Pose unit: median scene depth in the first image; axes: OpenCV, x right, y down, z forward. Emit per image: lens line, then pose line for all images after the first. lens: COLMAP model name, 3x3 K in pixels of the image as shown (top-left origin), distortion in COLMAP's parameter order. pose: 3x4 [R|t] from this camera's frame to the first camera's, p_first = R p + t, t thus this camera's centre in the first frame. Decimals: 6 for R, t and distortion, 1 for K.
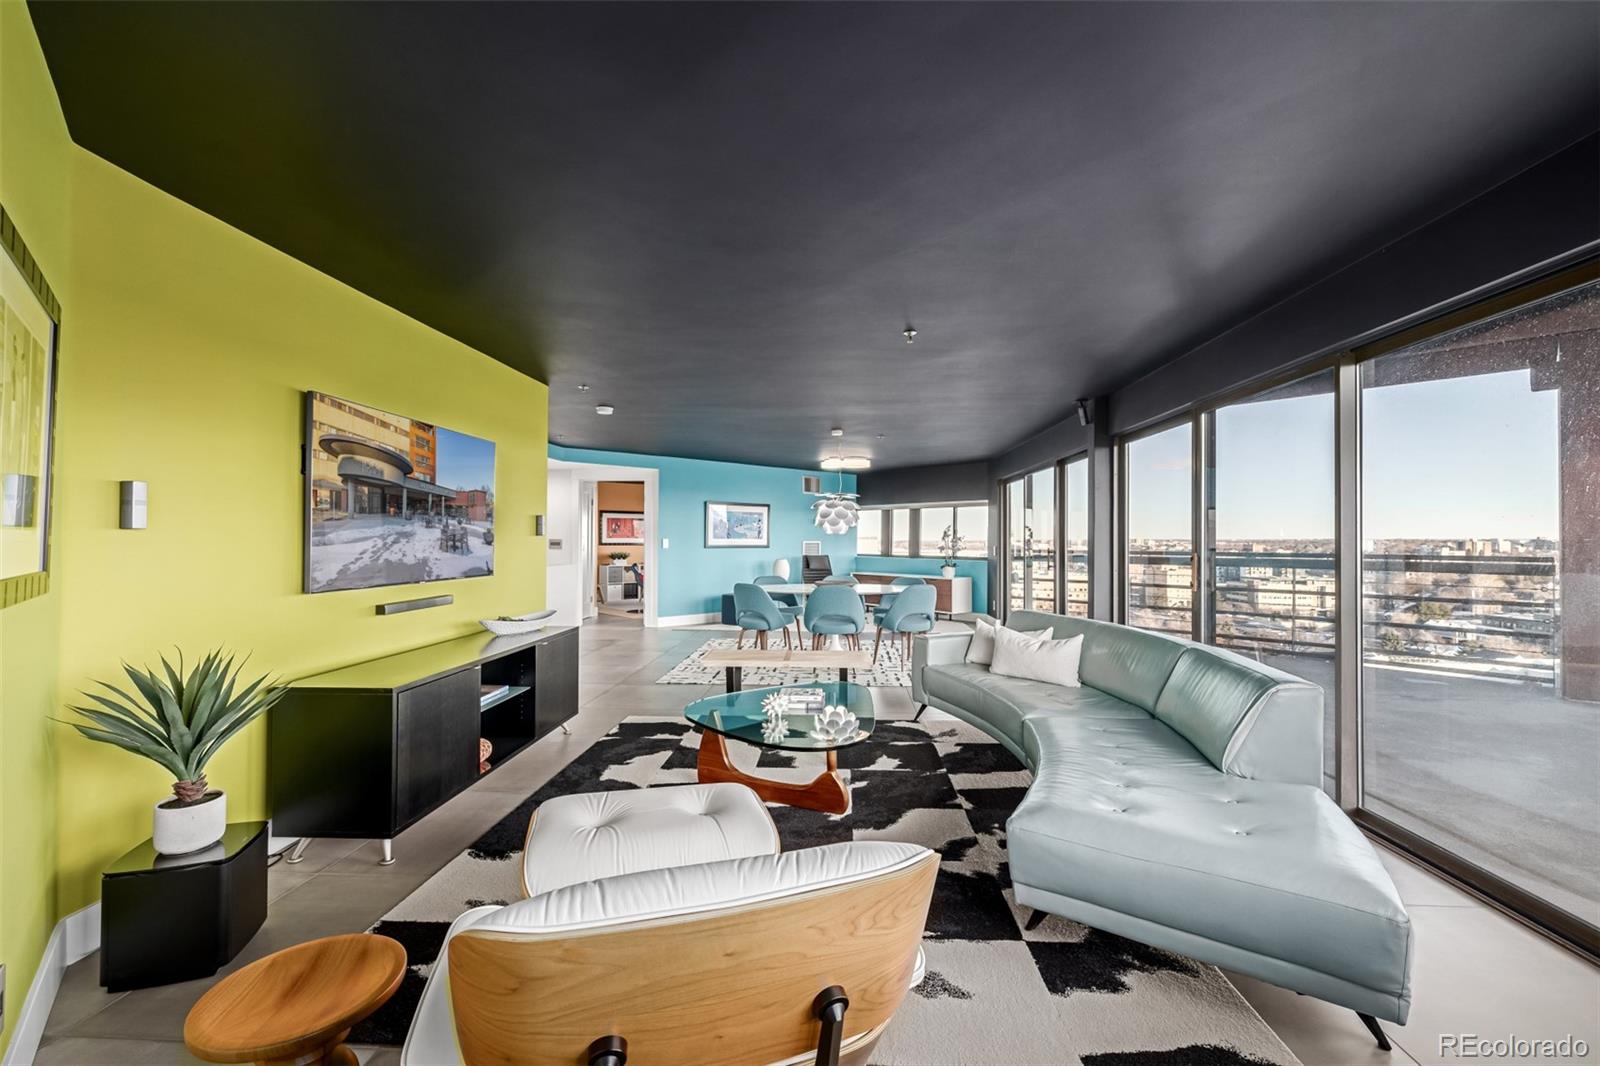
lens RADIAL K [[676.4, 0, 797.0], [0, 676.4, 529.2], [0, 0, 1]] dist [-0.001582, -0.000144]
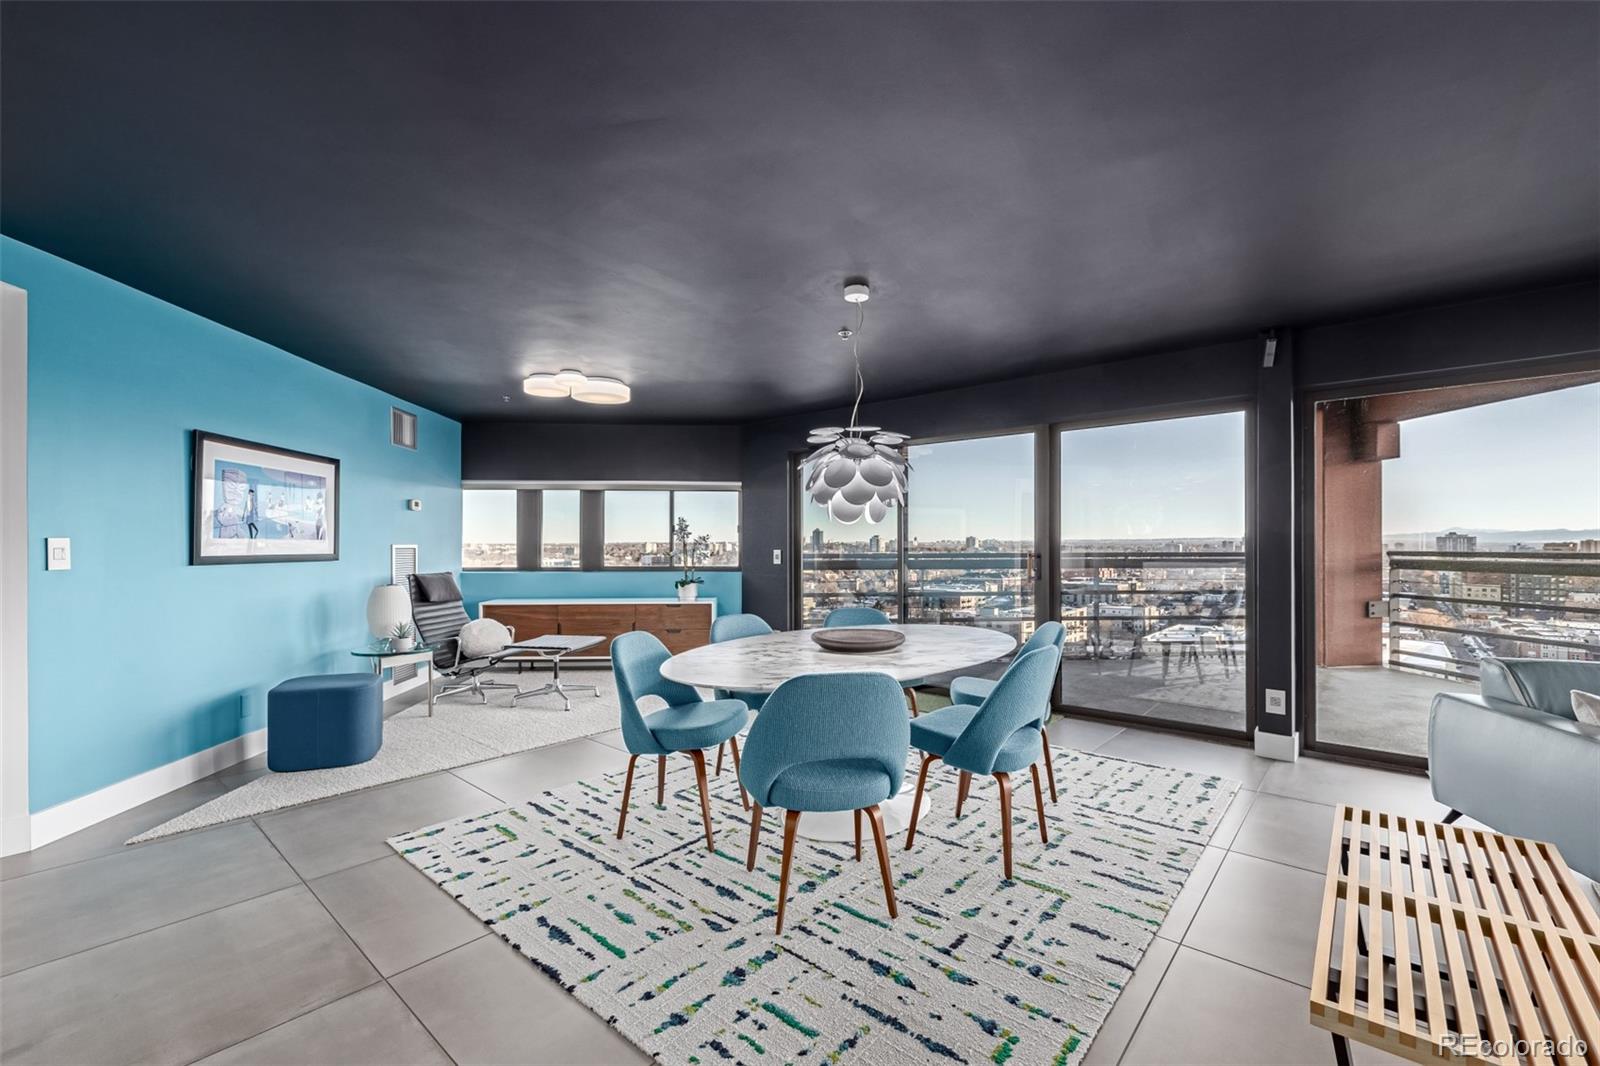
lens RADIAL K [[676.4, 0, 796.8], [0, 676.4, 543.0], [0, 0, 1]] dist [-0.001582, -0.000144]
pose [[0.605879, -0.004020, 0.795547, -0.218379], [-0.007076, 0.999920, 0.010442, 0.010489], [-0.795525, -0.011955, 0.605802, 0.534915]]
